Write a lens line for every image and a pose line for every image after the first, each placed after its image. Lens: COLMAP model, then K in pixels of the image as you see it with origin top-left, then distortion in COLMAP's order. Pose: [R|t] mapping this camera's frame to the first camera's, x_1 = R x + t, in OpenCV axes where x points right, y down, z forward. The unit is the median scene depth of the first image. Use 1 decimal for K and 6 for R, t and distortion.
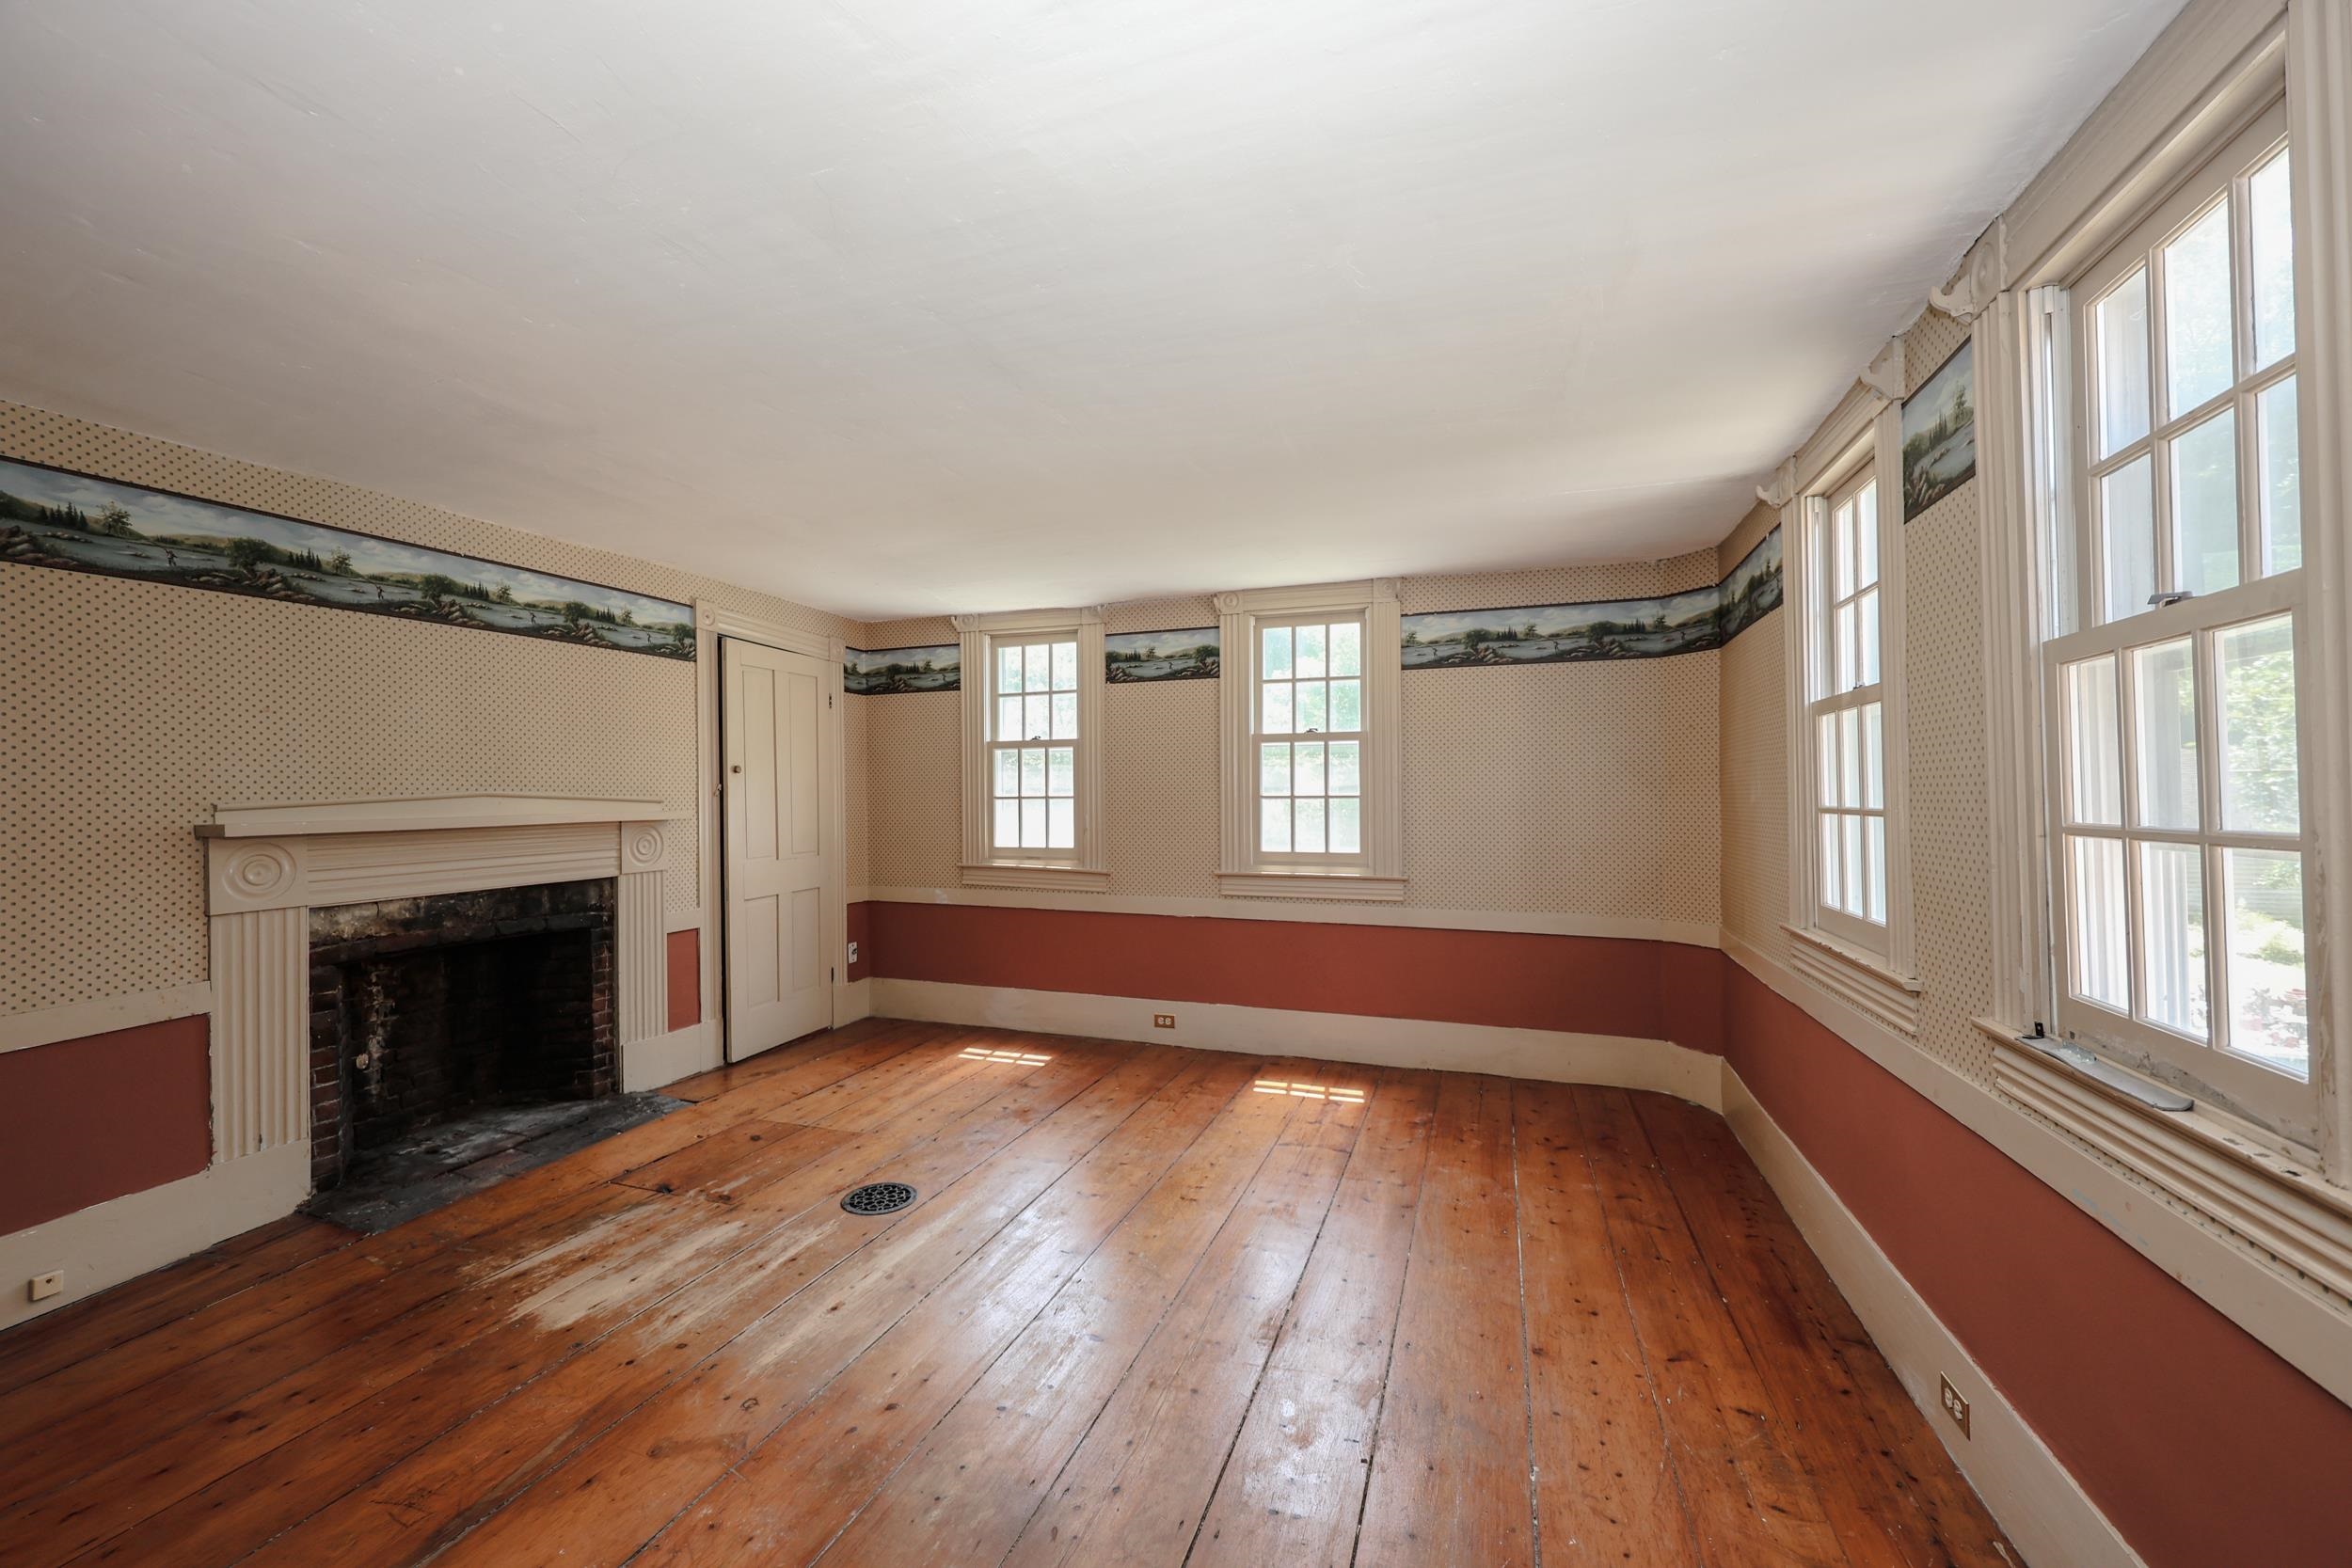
lens RADIAL K [[976.1, 0, 1192.7], [0, 976.1, 798.9], [0, 0, 1]] dist [0.004229, 0.000244]
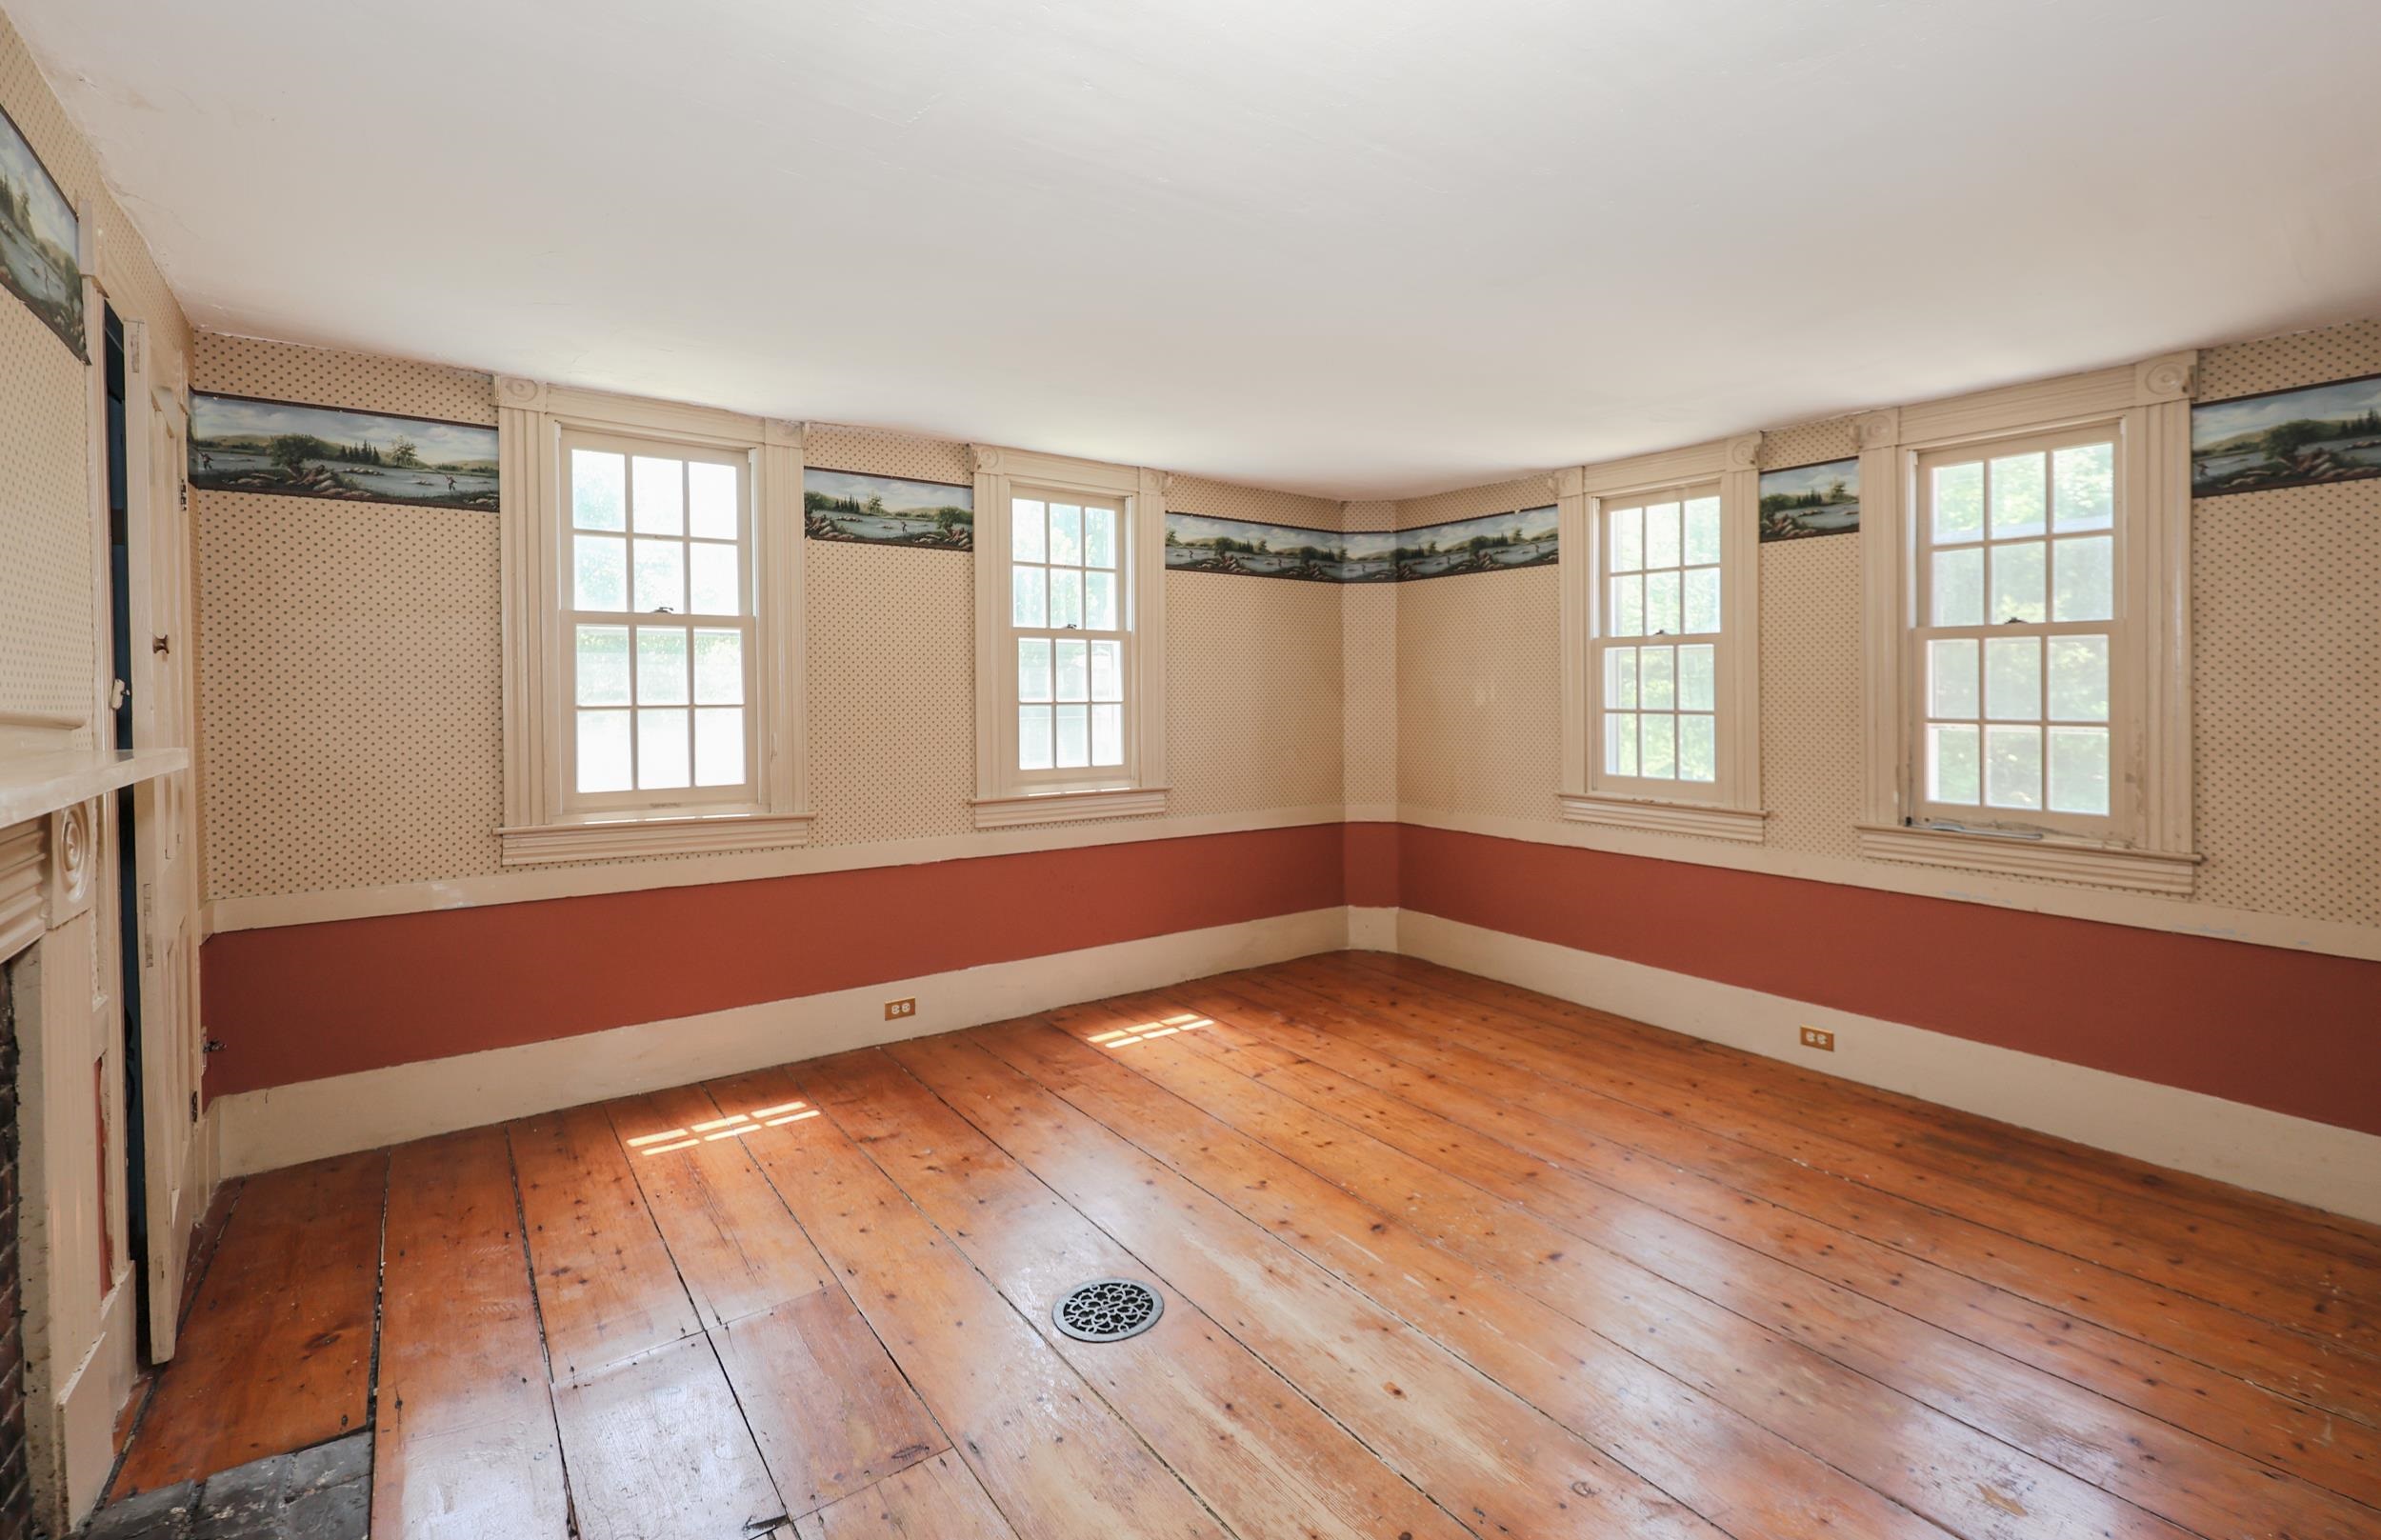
lens RADIAL K [[1105.4, 0, 1228.2], [0, 1105.4, 699.4], [0, 0, 1]] dist [0.000786, 0.001522]
pose [[0.506155, -0.004293, 0.862432, -0.674724], [0.003506, 0.999990, 0.002920, -0.007737], [-0.862435, 0.001546, 0.506165, 0.395453]]
